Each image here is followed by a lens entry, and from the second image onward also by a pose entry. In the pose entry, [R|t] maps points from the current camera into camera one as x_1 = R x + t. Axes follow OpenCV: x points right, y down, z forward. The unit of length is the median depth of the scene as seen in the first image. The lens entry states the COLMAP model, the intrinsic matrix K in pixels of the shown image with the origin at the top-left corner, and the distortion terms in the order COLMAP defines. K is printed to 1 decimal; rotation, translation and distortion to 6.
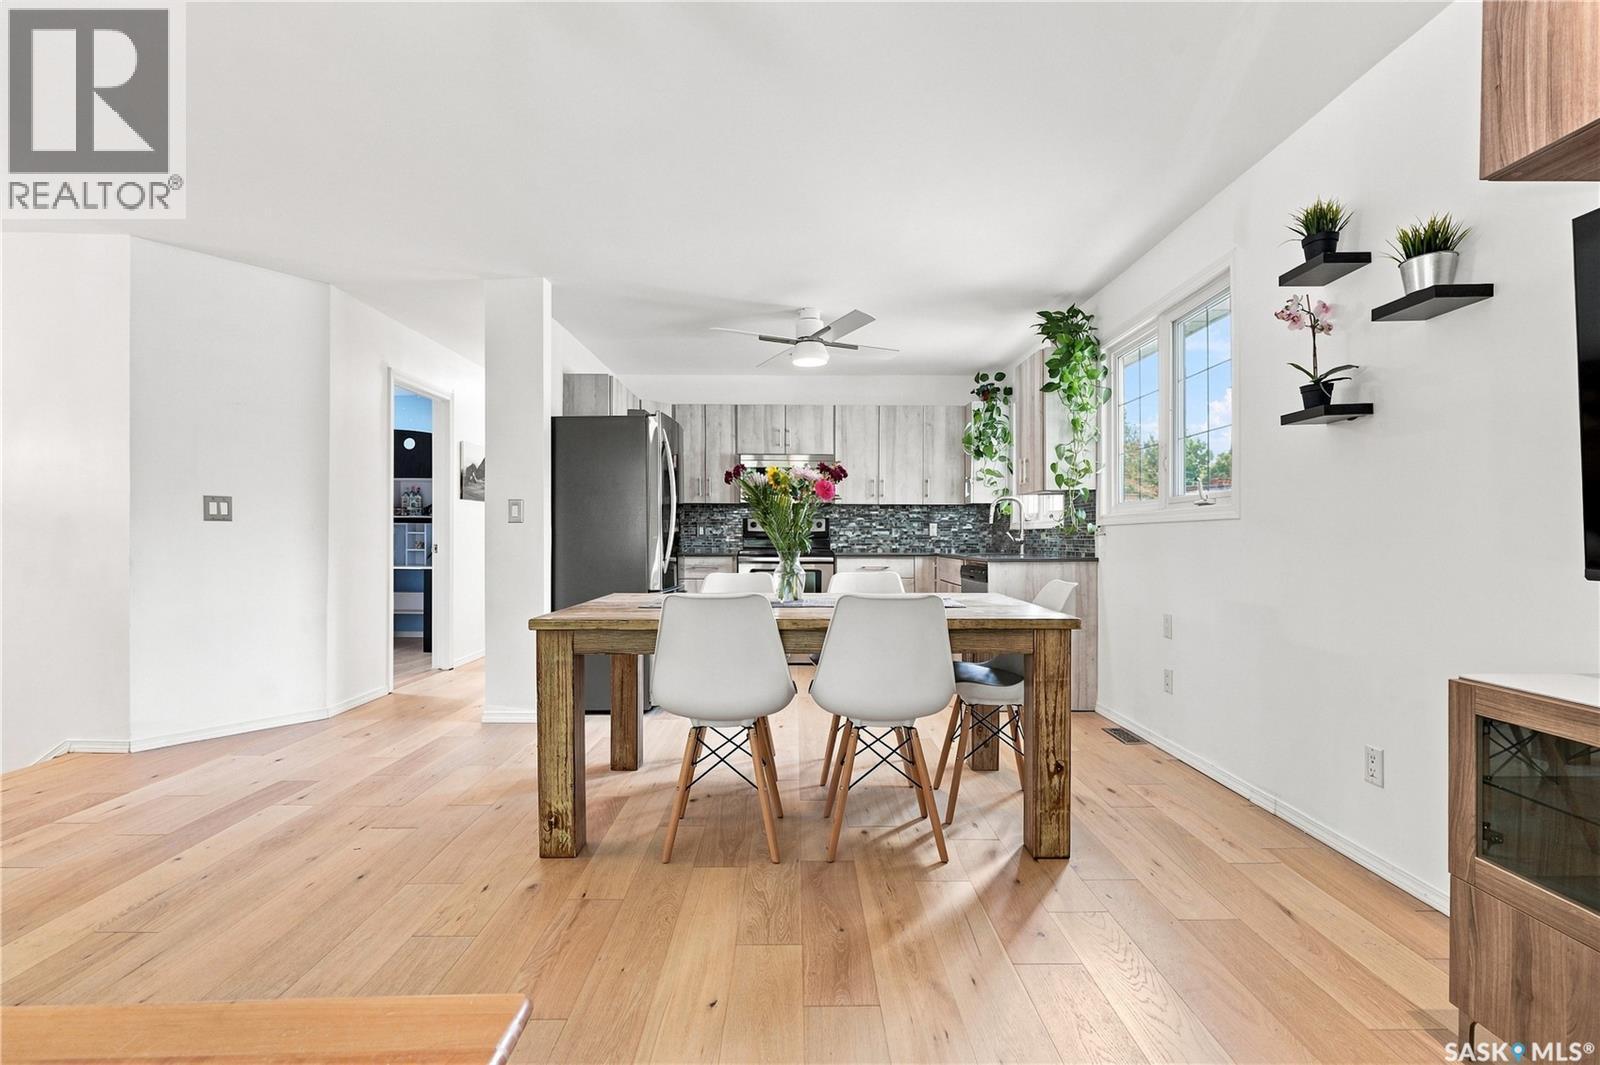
lens RADIAL K [[727.3, 0, 802.1], [0, 727.3, 538.3], [0, 0, 1]] dist [0.002694, 0.000147]
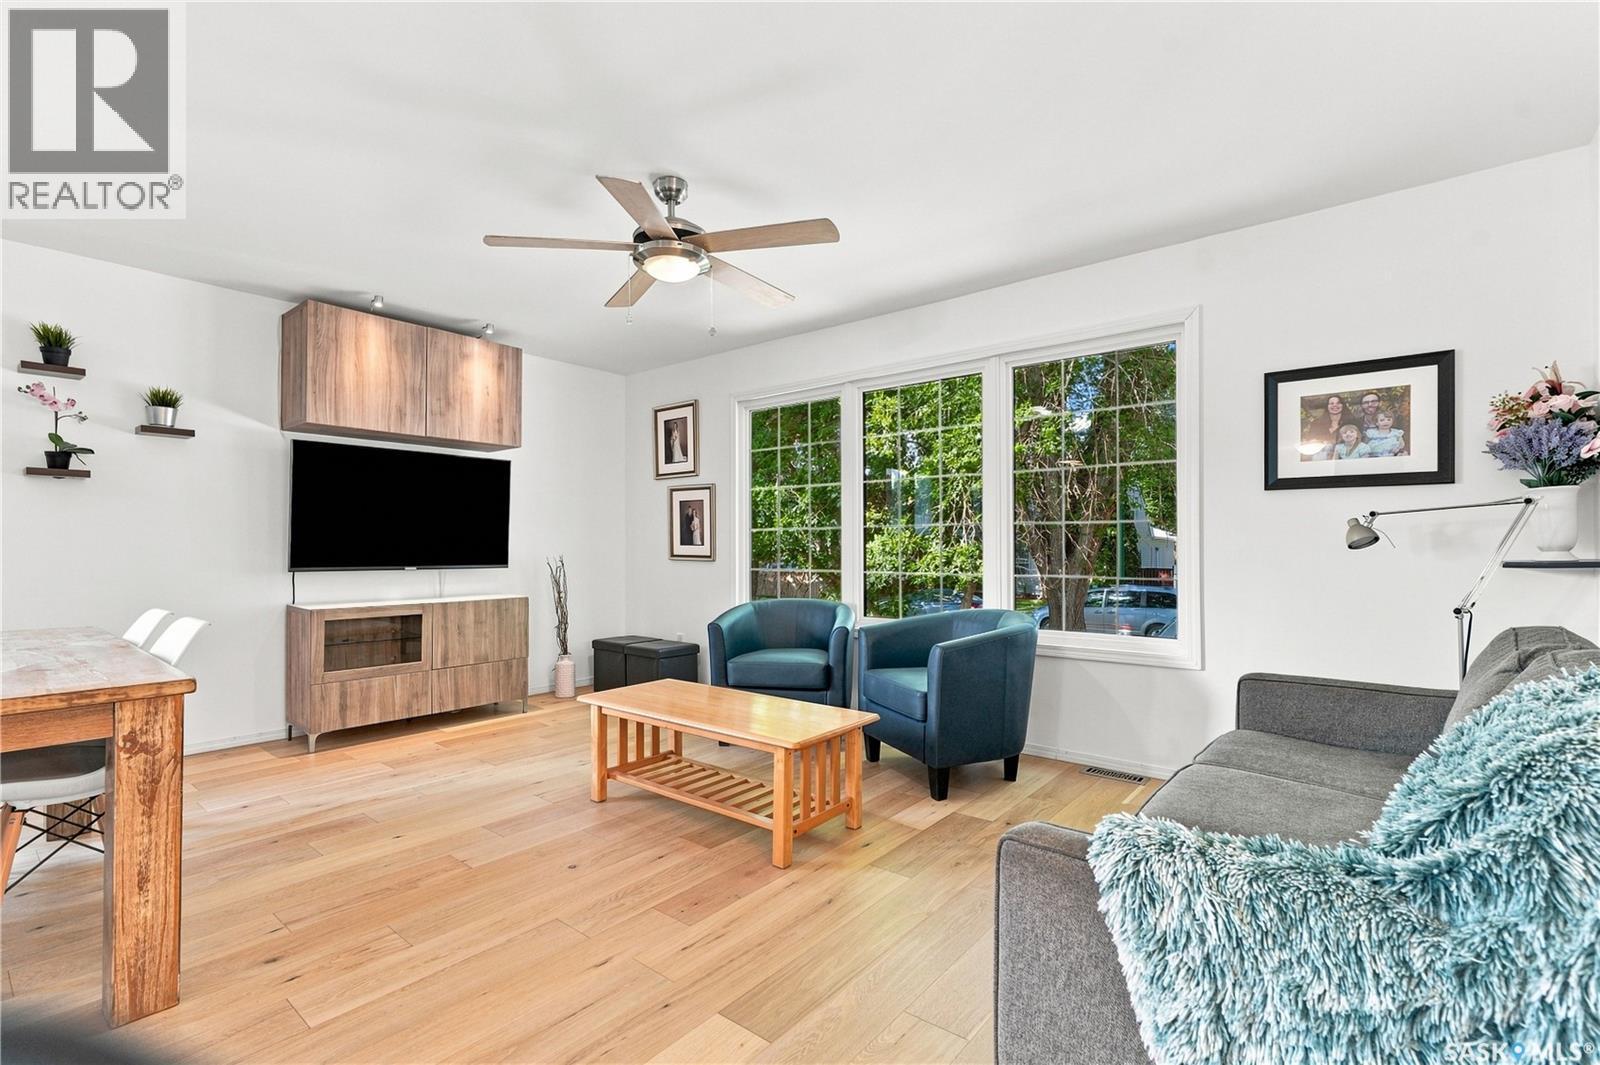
lens RADIAL K [[727.3, 0, 802.1], [0, 727.3, 538.3], [0, 0, 1]] dist [0.002694, 0.000147]
pose [[-0.771728, 0.005575, 0.635928, -1.356118], [0.001436, 0.999974, -0.007024, -0.030737], [-0.635951, -0.004508, -0.771716, 1.199429]]
